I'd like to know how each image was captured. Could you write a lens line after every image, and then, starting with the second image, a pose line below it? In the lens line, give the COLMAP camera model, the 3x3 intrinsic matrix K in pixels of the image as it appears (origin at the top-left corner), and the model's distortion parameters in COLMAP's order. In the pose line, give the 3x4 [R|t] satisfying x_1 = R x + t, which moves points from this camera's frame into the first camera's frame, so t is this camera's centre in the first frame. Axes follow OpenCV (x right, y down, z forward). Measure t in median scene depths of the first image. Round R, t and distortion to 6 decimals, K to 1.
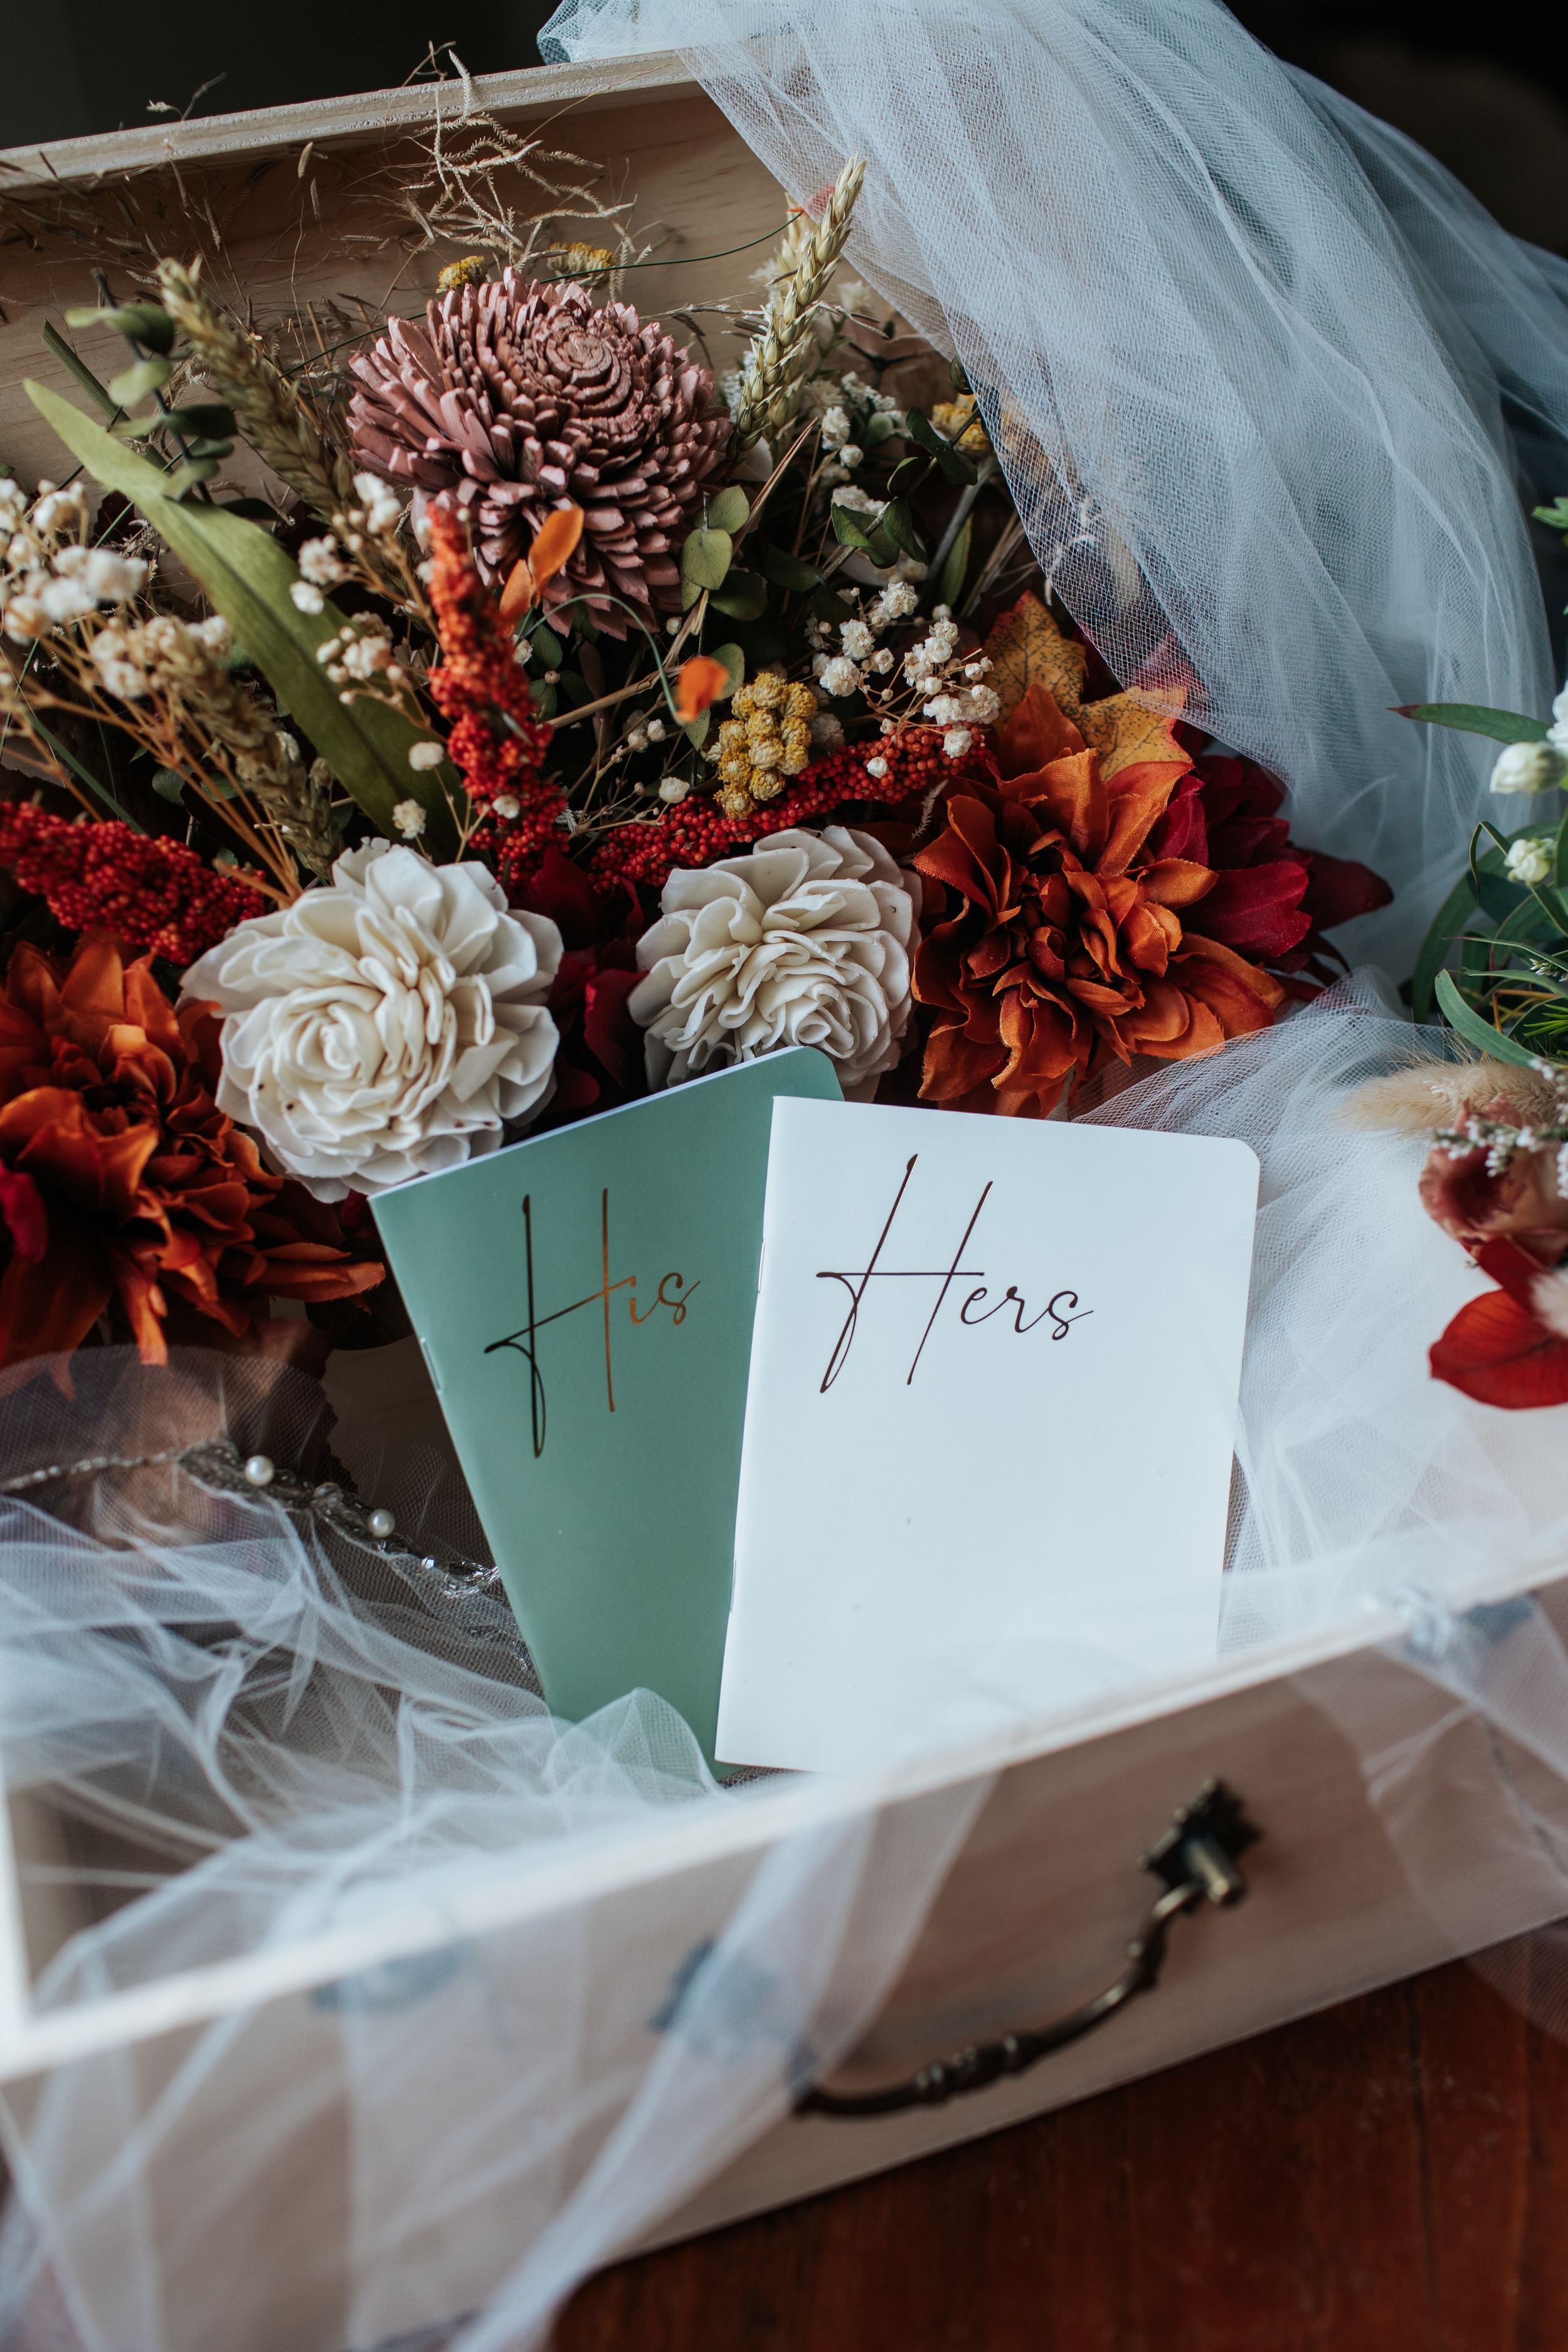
lens RADIAL K [[2454.5, 0, 792.0], [0, 2454.5, 1156.2], [0, 0, 1]] dist [-0.055360, 0.000000]
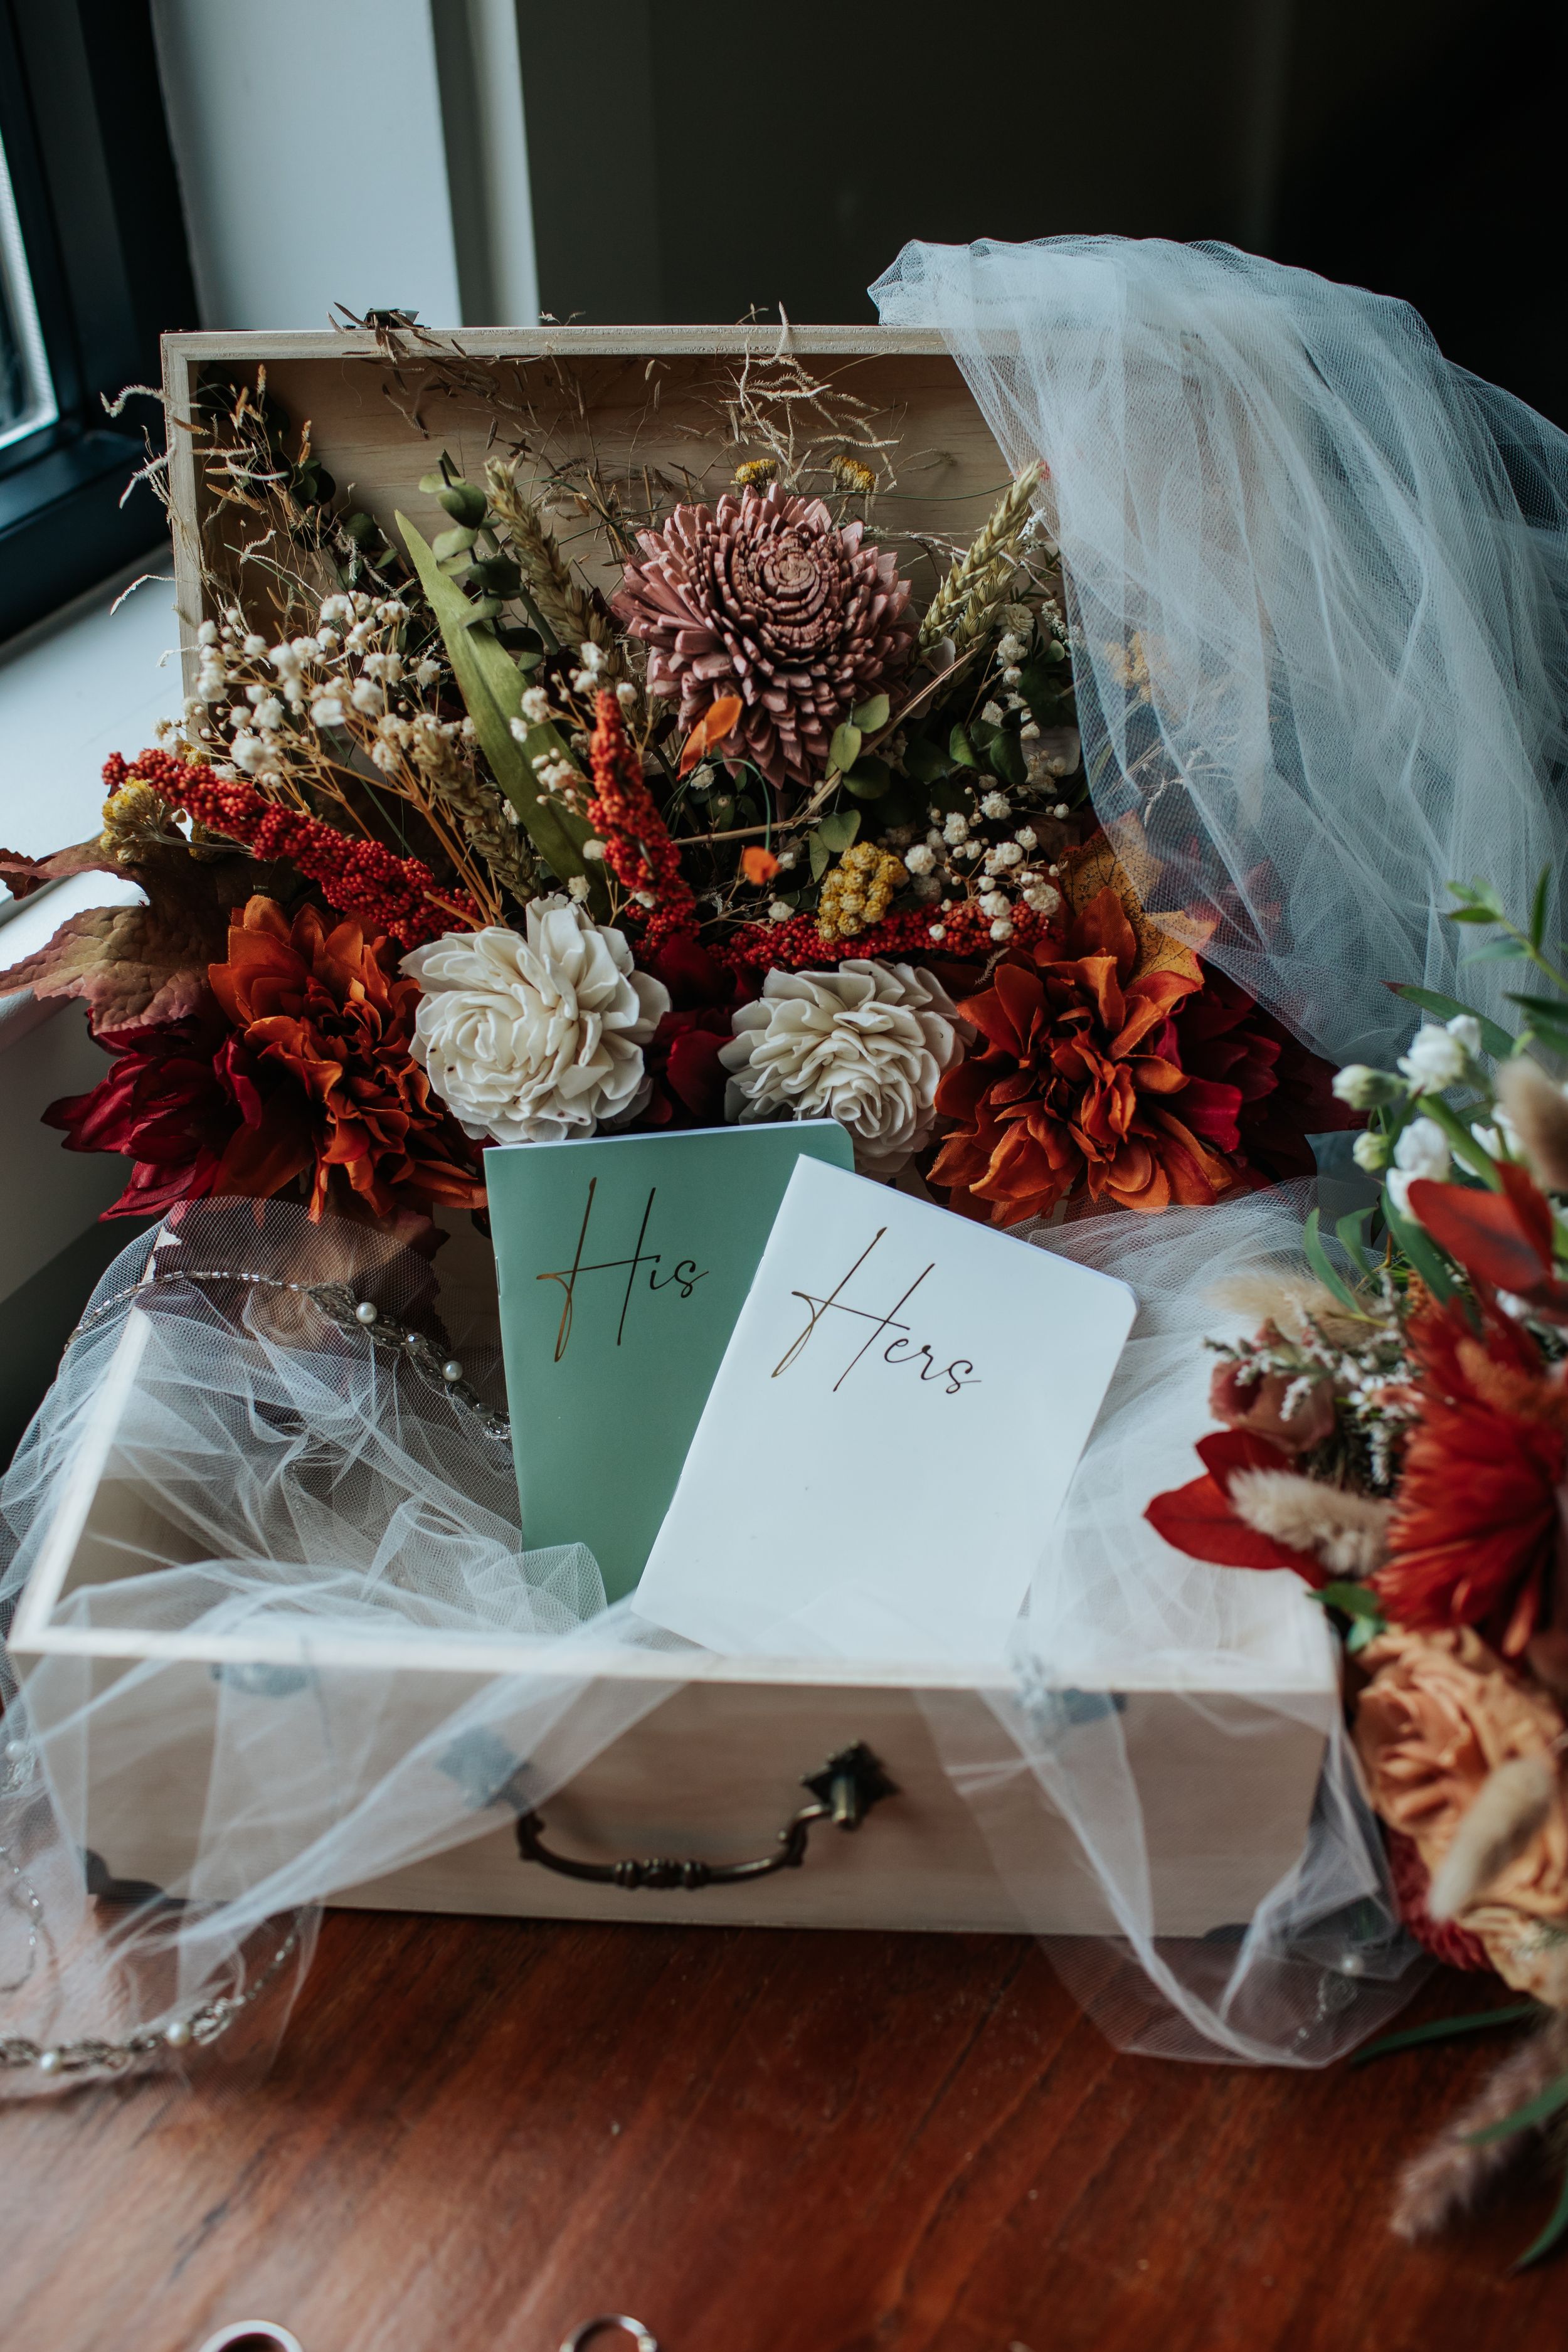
lens RADIAL K [[2454.5, 0, 776.8], [0, 2454.5, 1193.2], [0, 0, 1]] dist [-0.055360, 0.000000]
pose [[0.924779, 0.283944, -0.253297, 0.335483], [-0.256816, 0.956967, 0.135128, -0.186955], [0.280766, -0.059913, 0.957904, -0.280625]]
